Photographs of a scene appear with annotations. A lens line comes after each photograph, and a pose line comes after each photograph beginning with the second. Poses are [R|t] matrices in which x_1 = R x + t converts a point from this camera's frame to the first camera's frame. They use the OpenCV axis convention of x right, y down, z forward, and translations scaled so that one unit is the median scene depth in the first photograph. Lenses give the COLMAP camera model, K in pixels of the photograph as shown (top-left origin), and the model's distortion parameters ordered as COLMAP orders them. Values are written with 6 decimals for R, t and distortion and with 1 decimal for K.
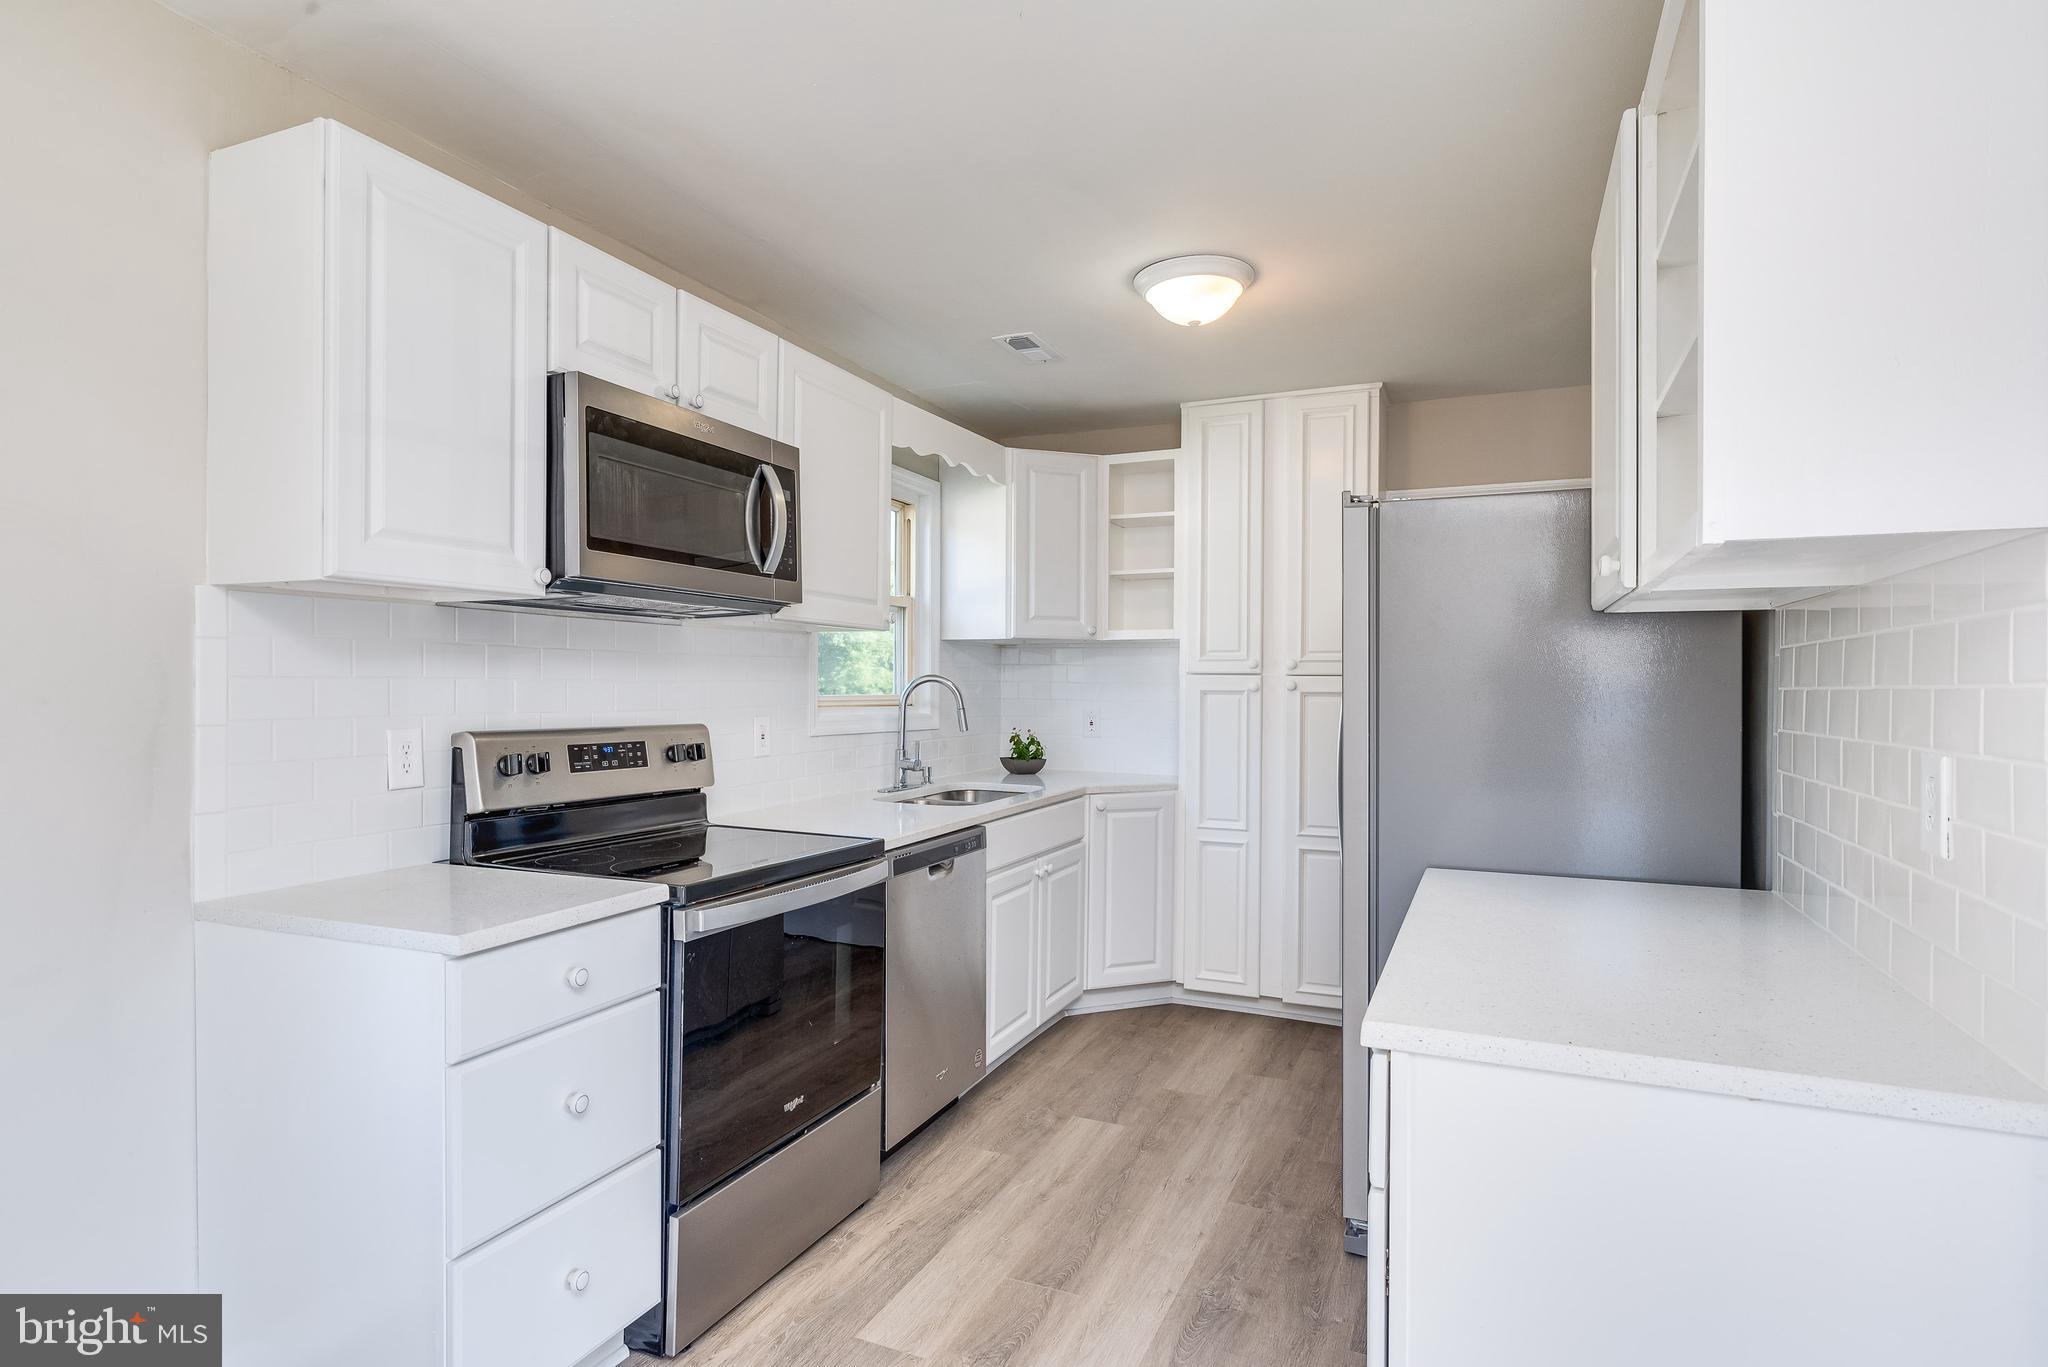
lens RADIAL K [[1069.3, 0, 1017.4], [0, 1069.3, 686.3], [0, 0, 1]] dist [-0.008147, 0.001557]
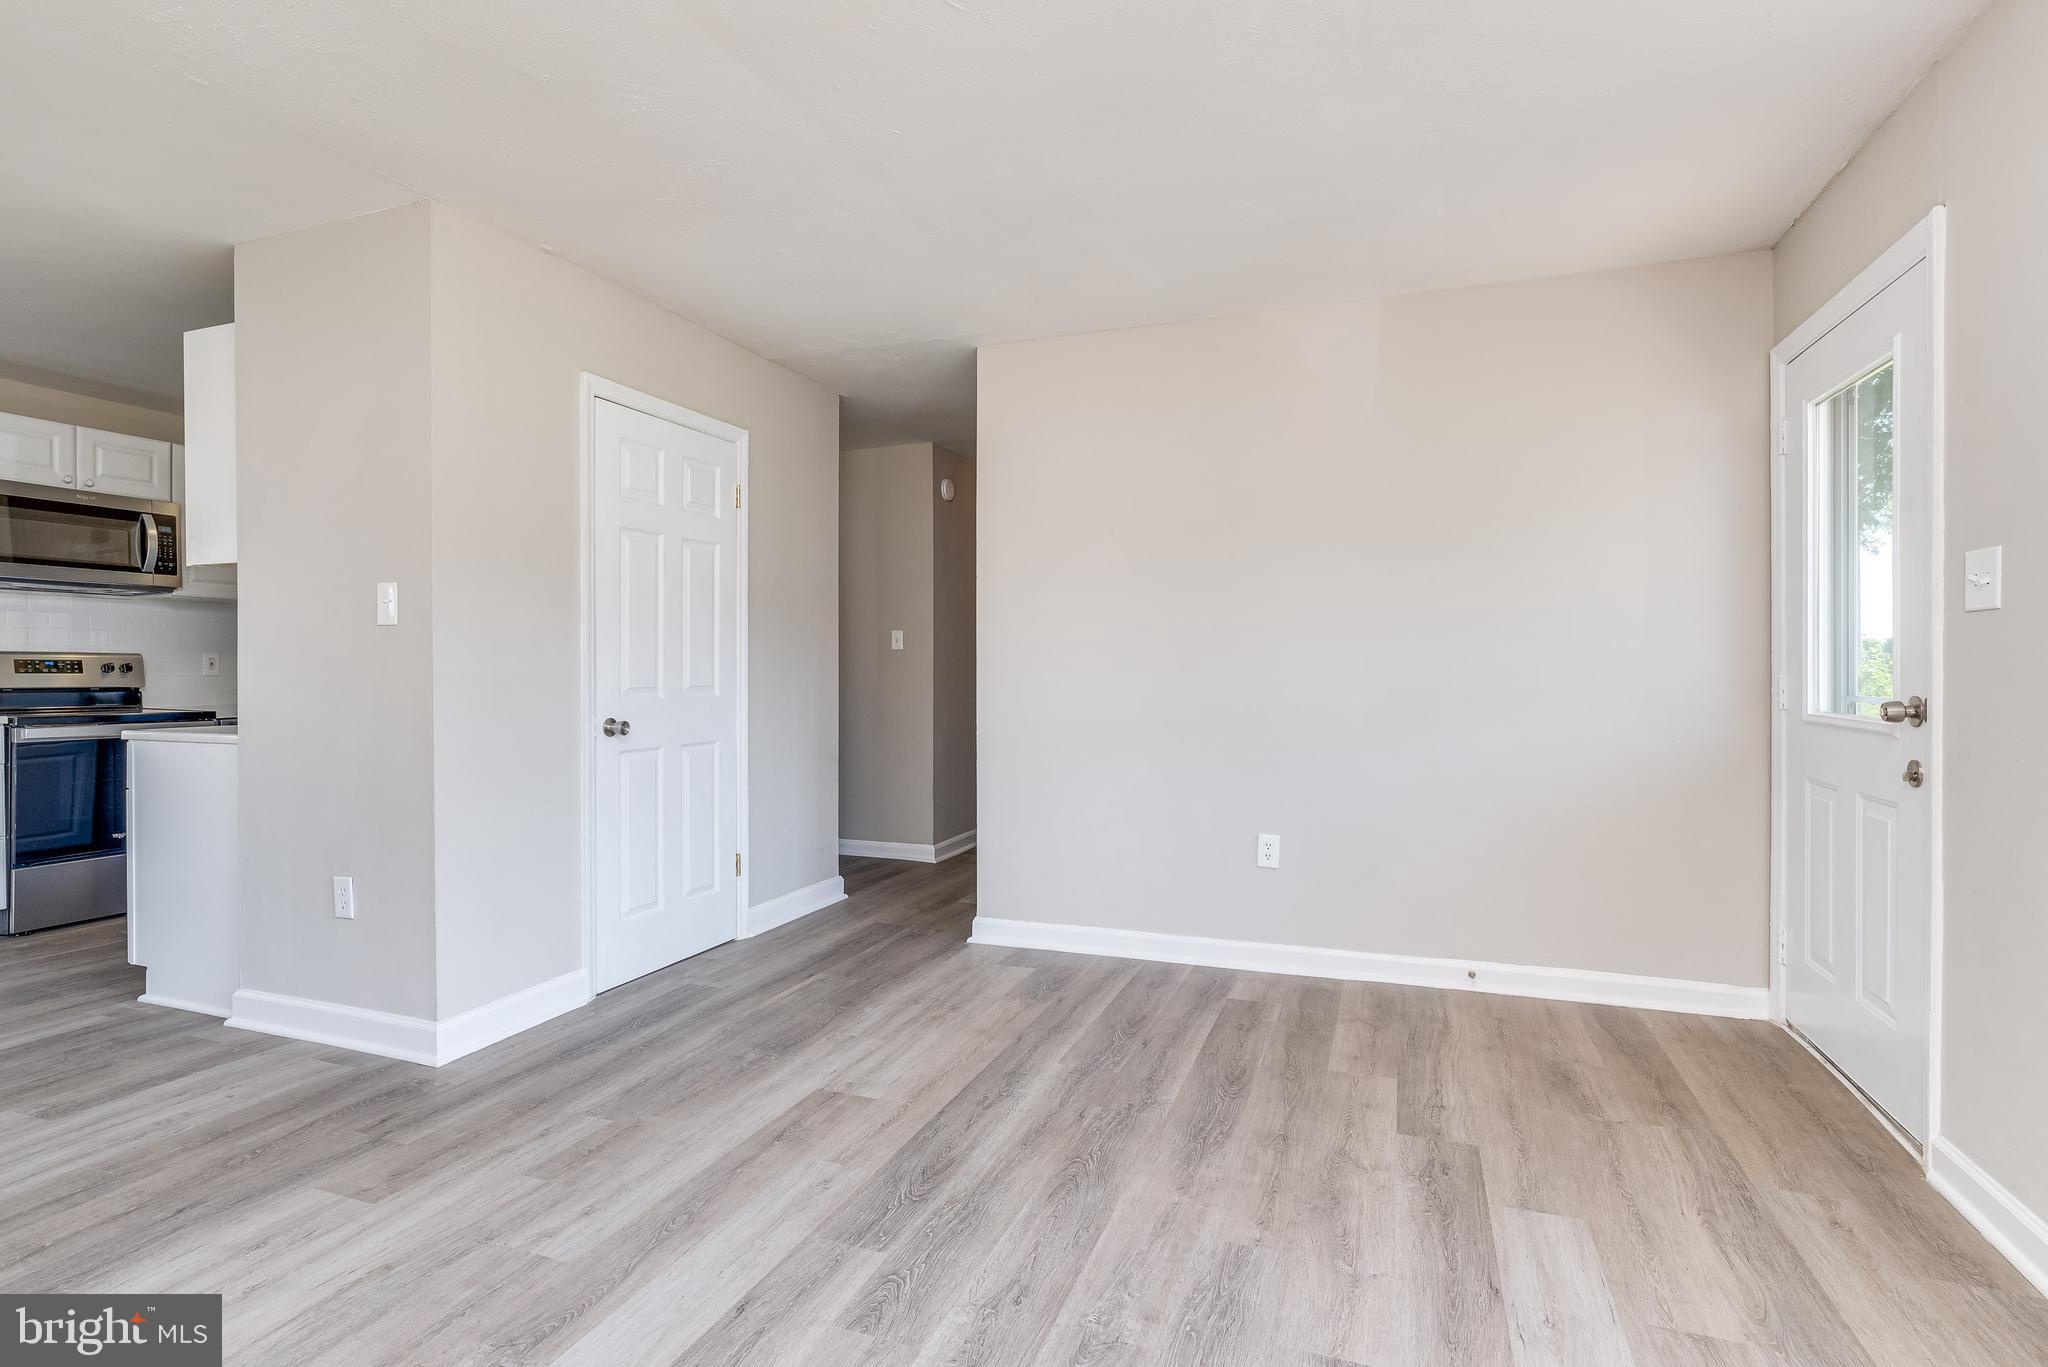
lens RADIAL K [[992.8, 0, 1029.9], [0, 992.8, 680.4], [0, 0, 1]] dist [-0.006891, 0.001974]
pose [[0.998296, -0.004320, 0.058185, 1.222982], [0.003549, 0.999905, 0.013336, 0.069125], [-0.058237, -0.013107, 0.998217, -0.844791]]
